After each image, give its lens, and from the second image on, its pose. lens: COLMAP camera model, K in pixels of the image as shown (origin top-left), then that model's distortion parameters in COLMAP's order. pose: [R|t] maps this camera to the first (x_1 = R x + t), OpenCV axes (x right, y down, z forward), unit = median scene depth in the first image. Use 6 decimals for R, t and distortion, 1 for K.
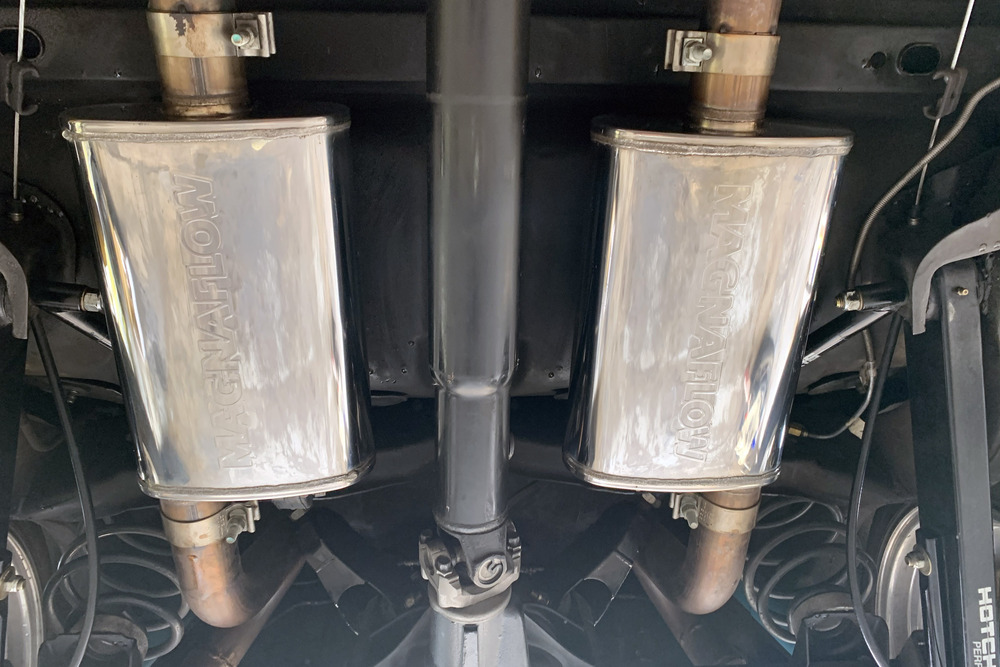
lens RADIAL K [[757.5, 0, 500.0], [0, 757.5, 333.5], [0, 0, 1]] dist [-0.005472, -0.005920]
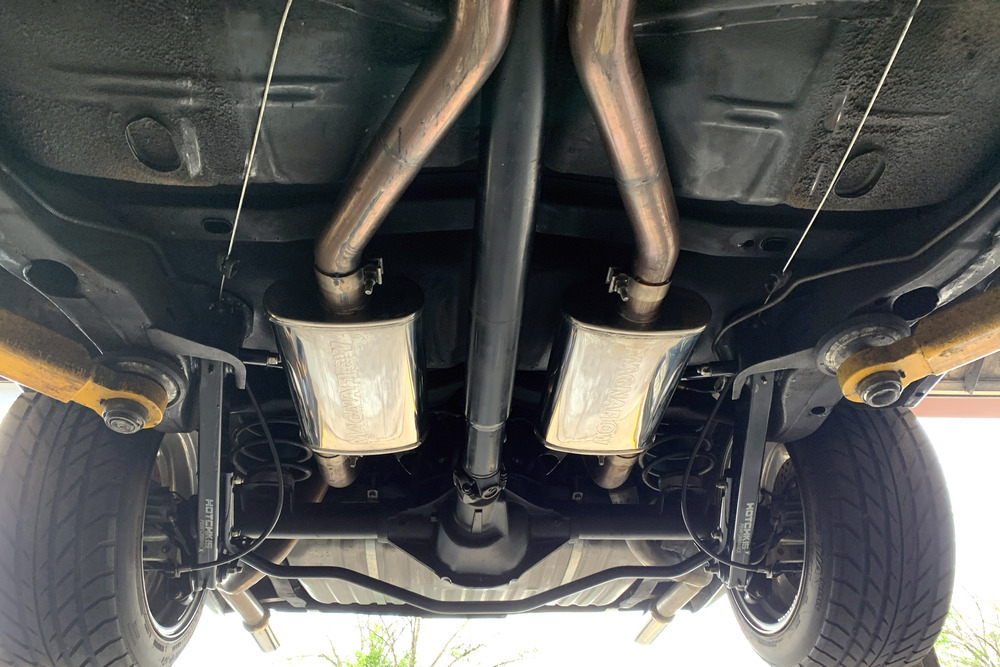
lens RADIAL K [[757.5, 0, 500.0], [0, 757.5, 333.5], [0, 0, 1]] dist [-0.005472, -0.005920]
pose [[0.998350, 0.053949, 0.019686, -0.046816], [-0.057049, 0.892325, 0.447774, -0.885892], [0.006590, -0.448158, 0.893930, -0.528110]]
